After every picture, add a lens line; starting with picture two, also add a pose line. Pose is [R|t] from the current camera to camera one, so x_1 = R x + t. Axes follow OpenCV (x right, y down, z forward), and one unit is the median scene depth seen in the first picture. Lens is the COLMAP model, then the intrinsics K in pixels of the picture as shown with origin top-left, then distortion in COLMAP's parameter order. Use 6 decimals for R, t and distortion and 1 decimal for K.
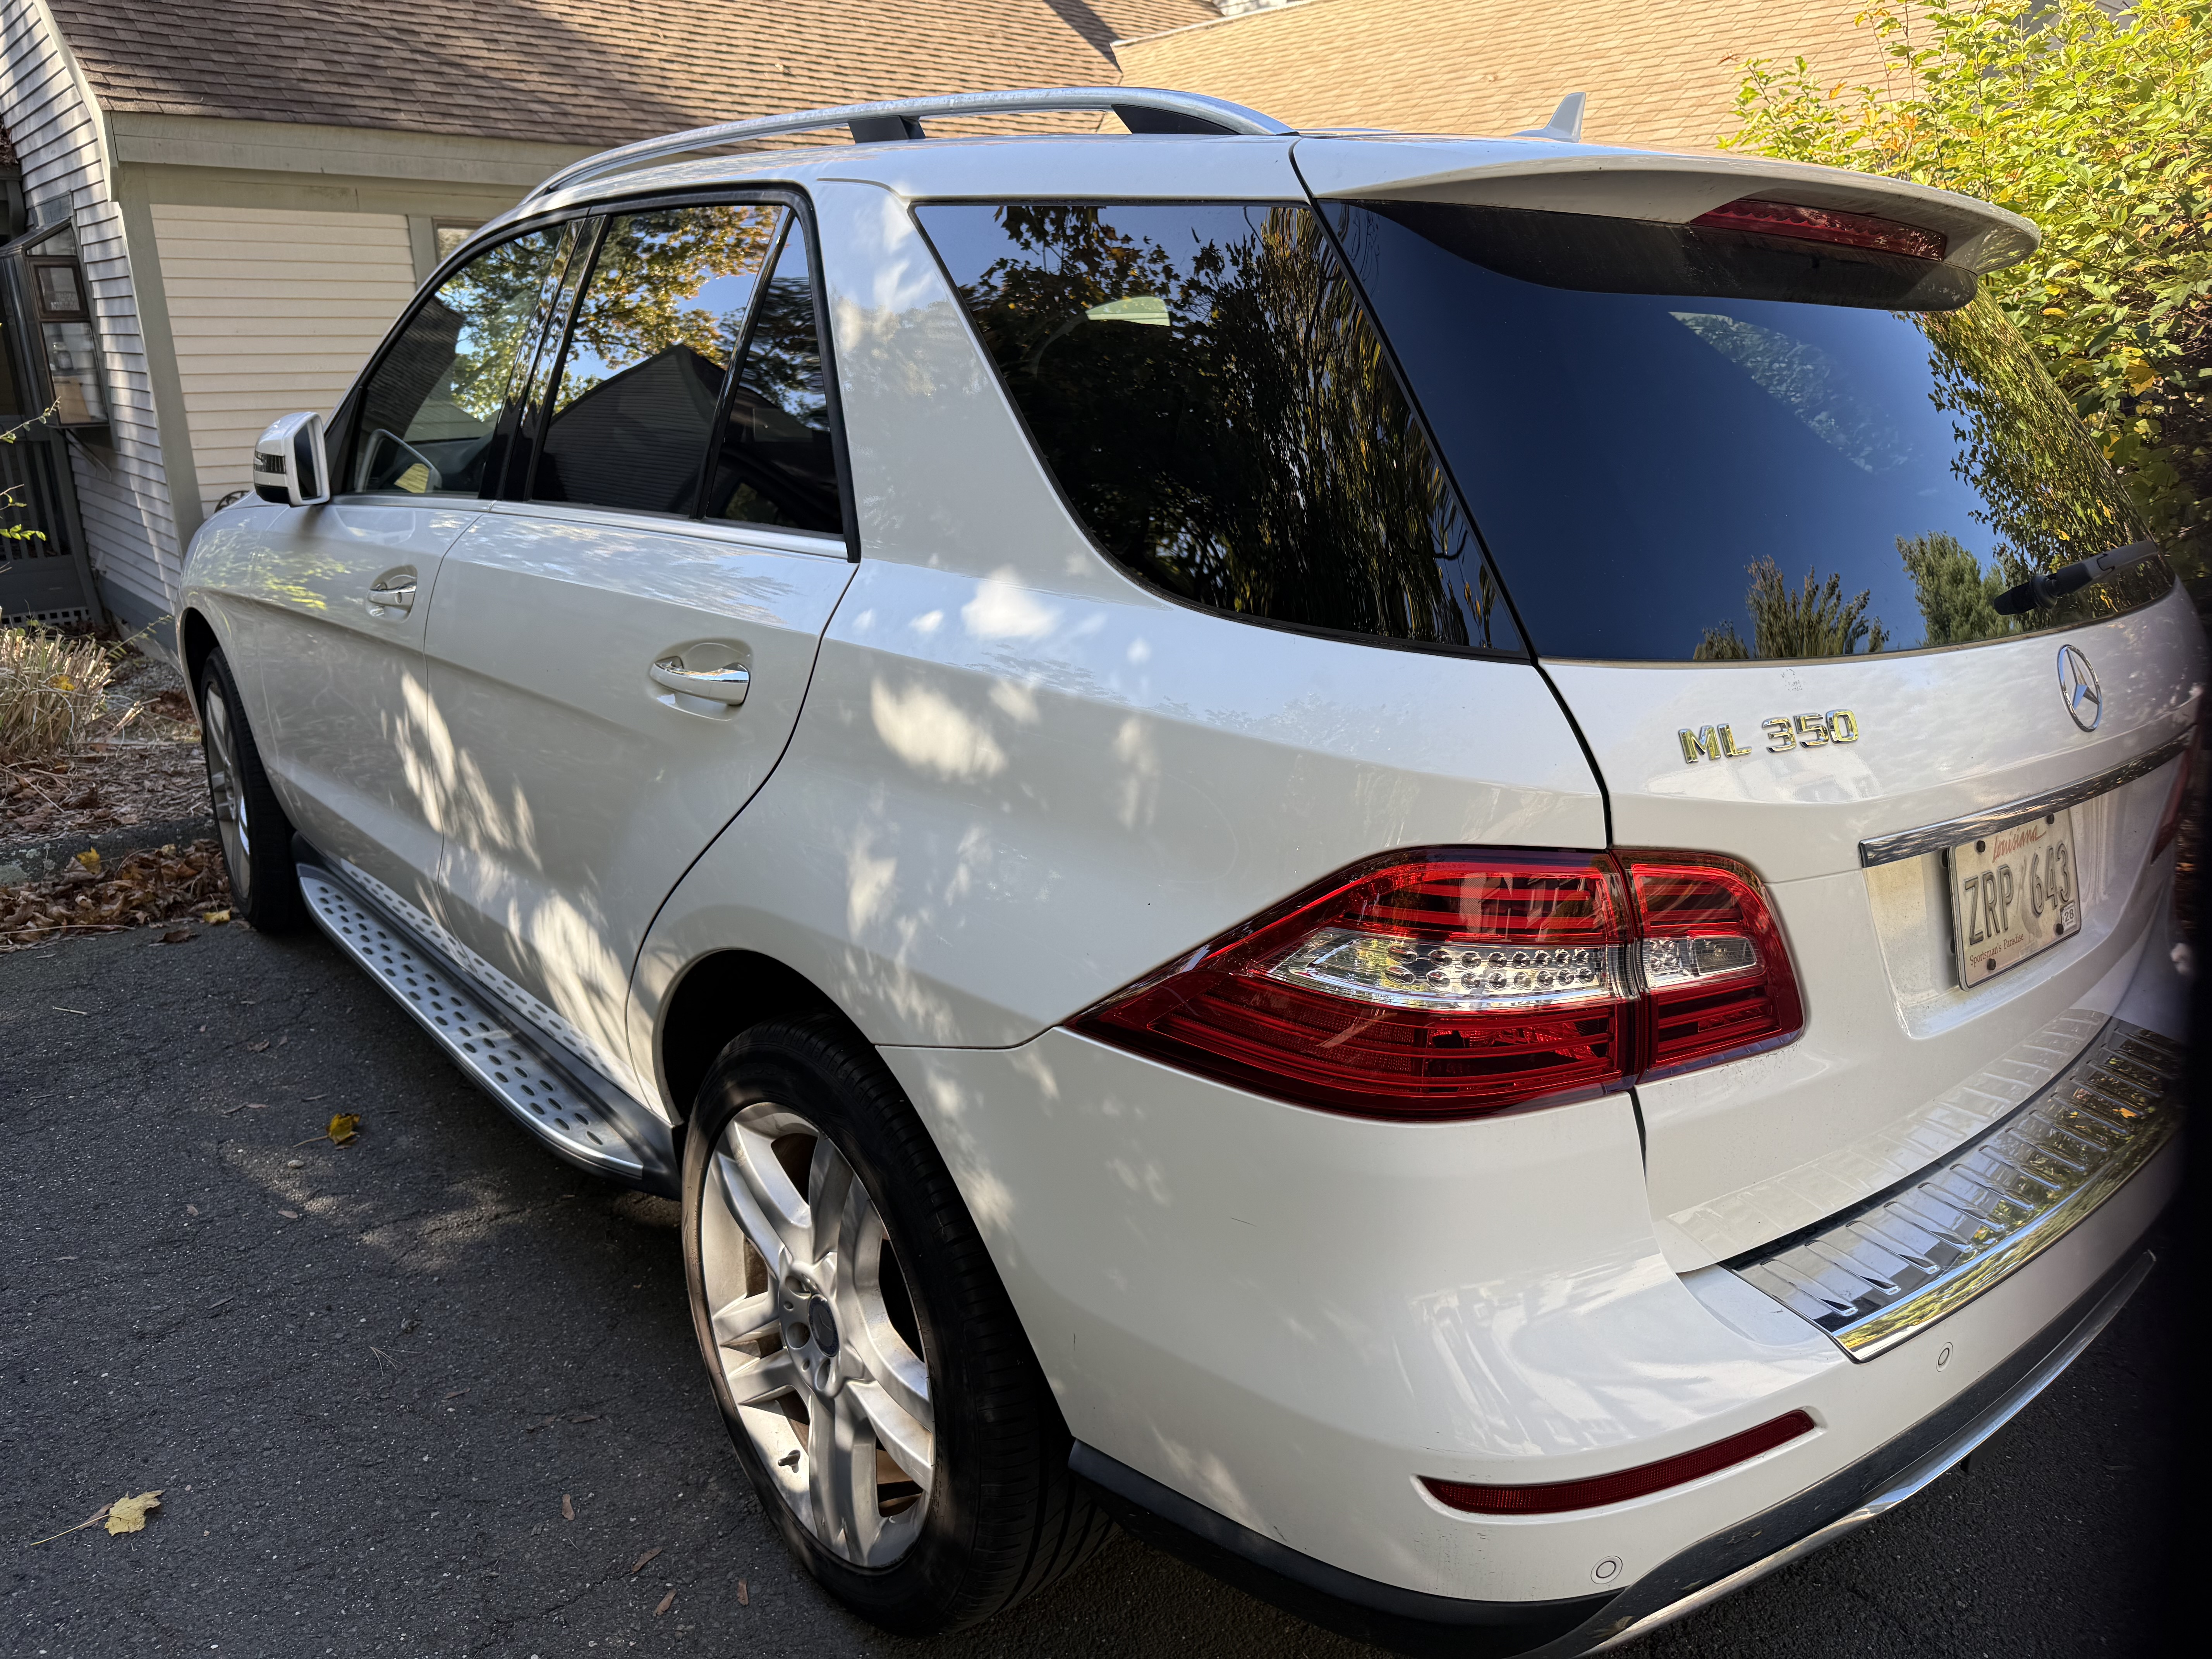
lens RADIAL K [[1633.7, 0, 1106.0], [0, 1633.7, 829.5], [0, 0, 1]] dist [0.028696, -0.005524]
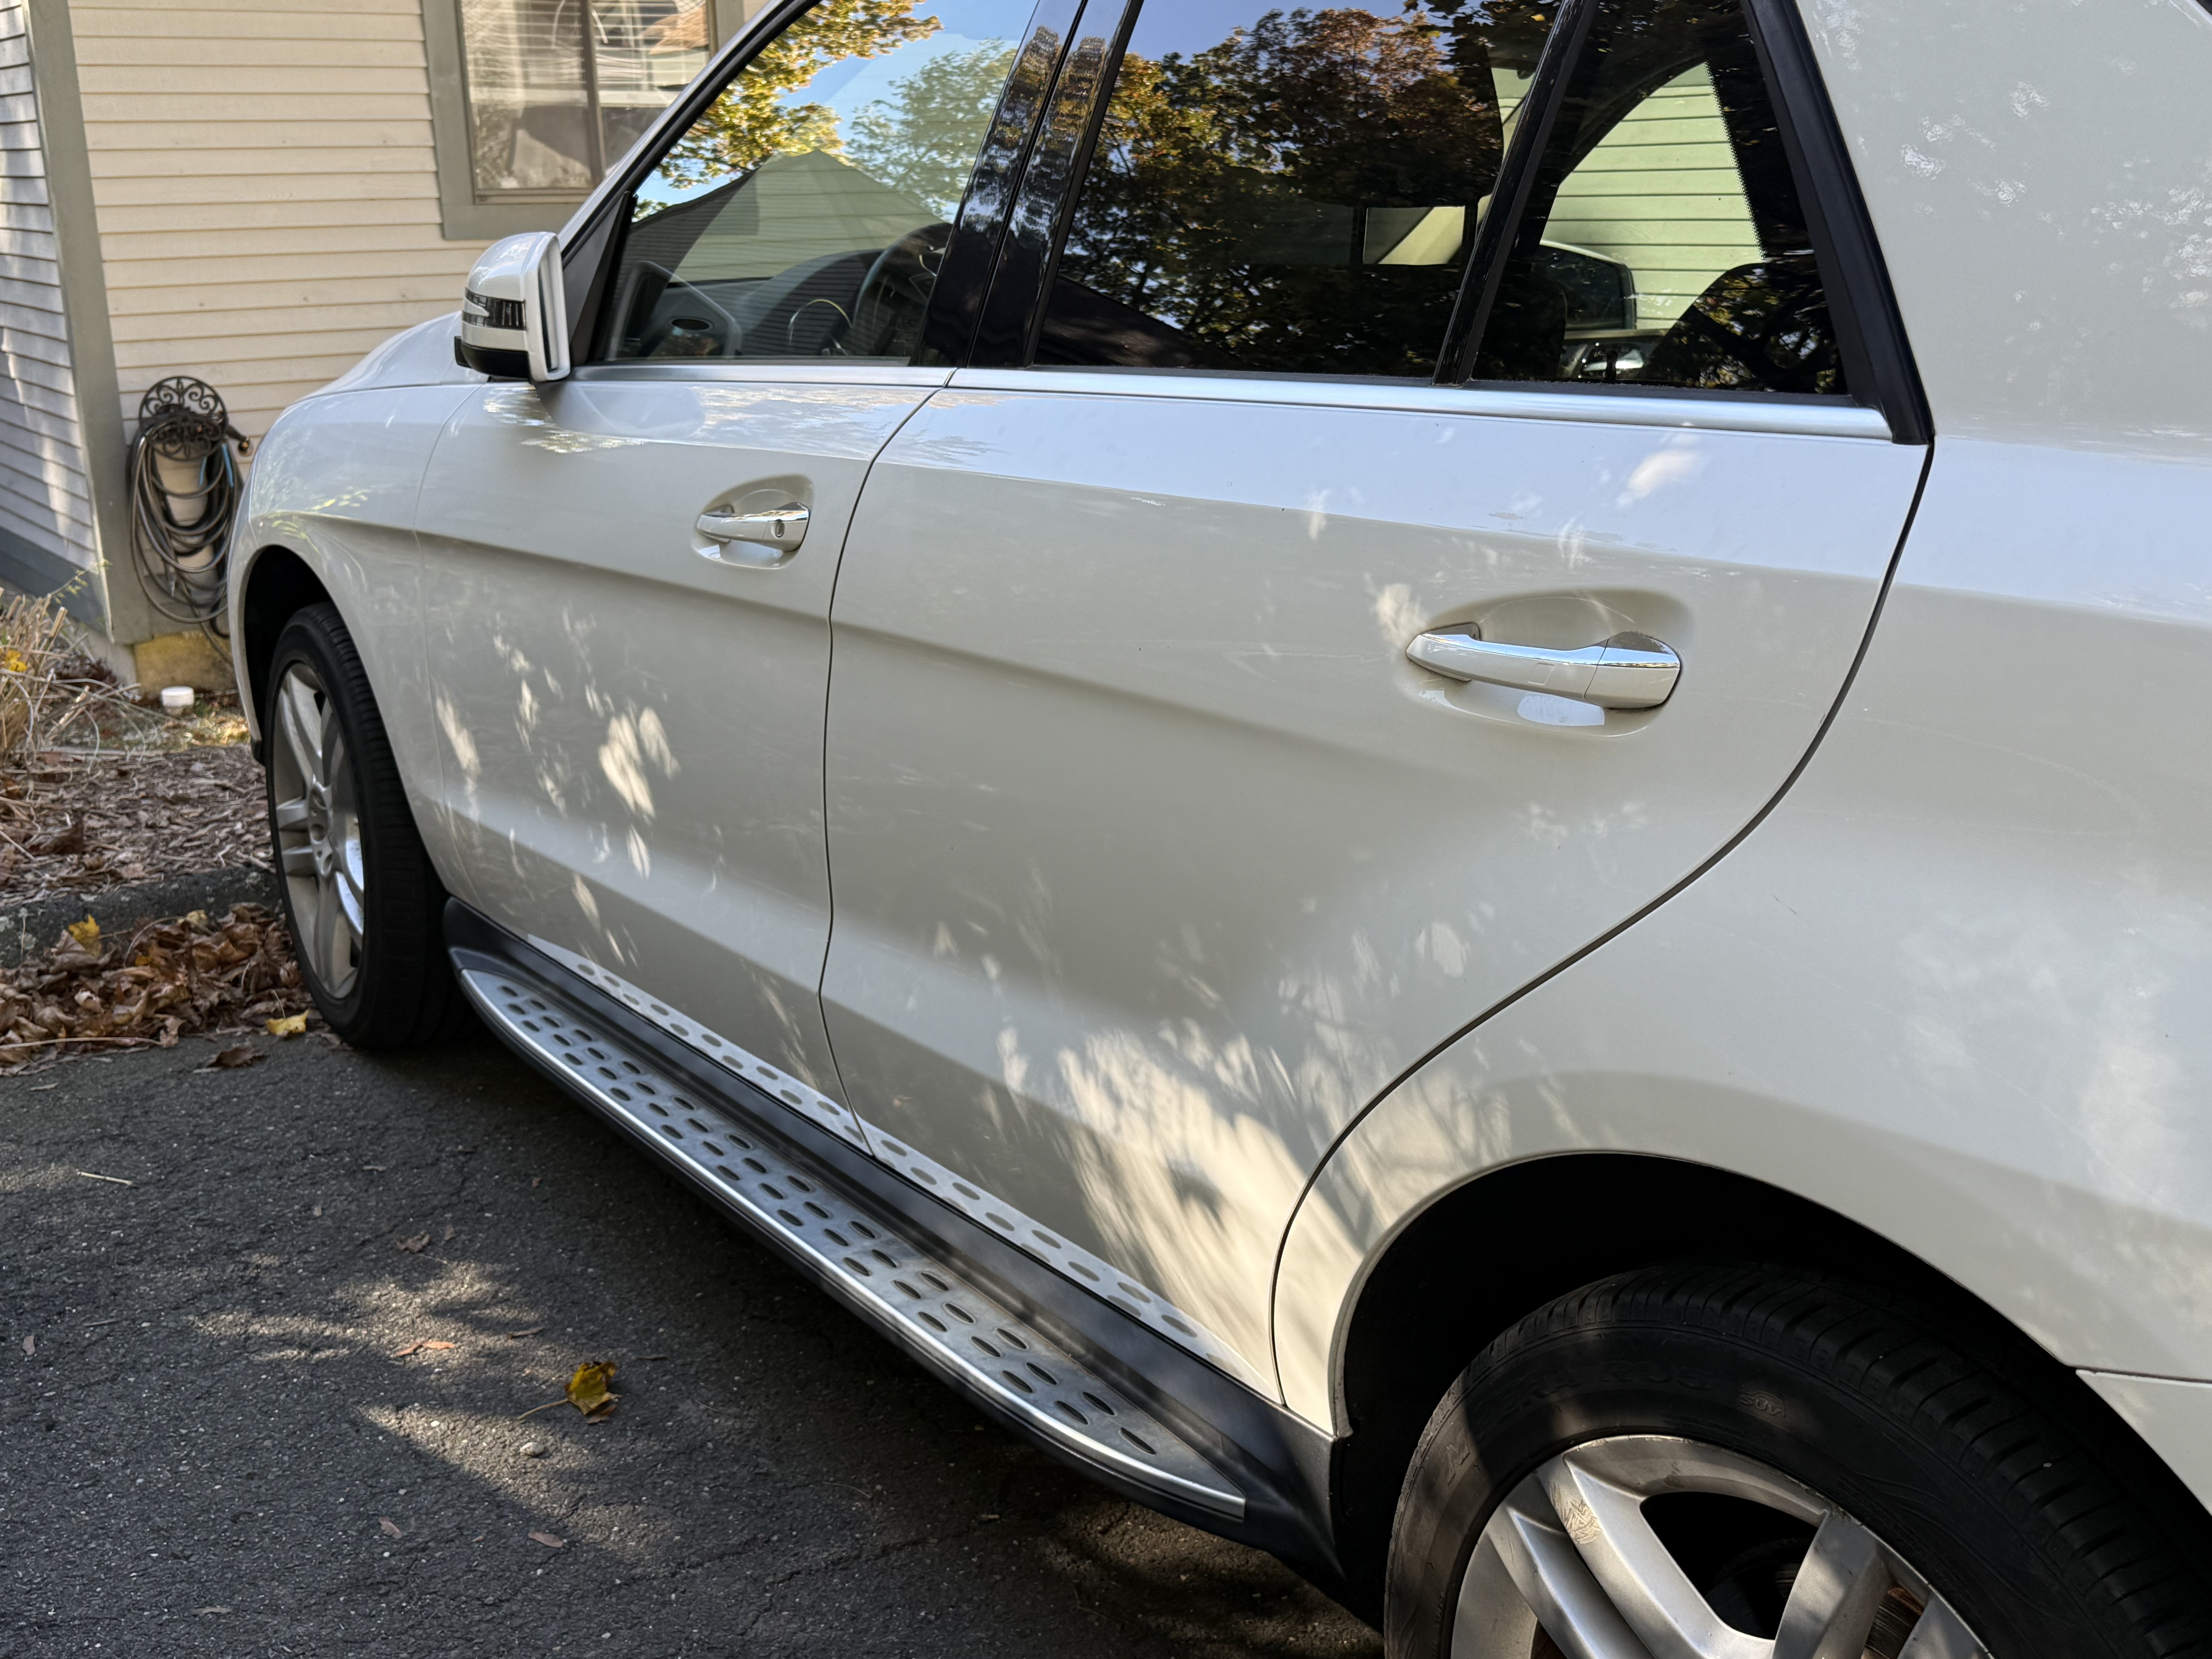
lens RADIAL K [[2355.1, 0, 1106.0], [0, 2355.1, 829.5], [0, 0, 1]] dist [0.212677, -0.421619]
pose [[0.997735, 0.008882, -0.066678, -0.161250], [-0.010227, 0.999751, -0.019850, -0.008445], [0.066485, 0.020487, 0.997577, 0.085892]]
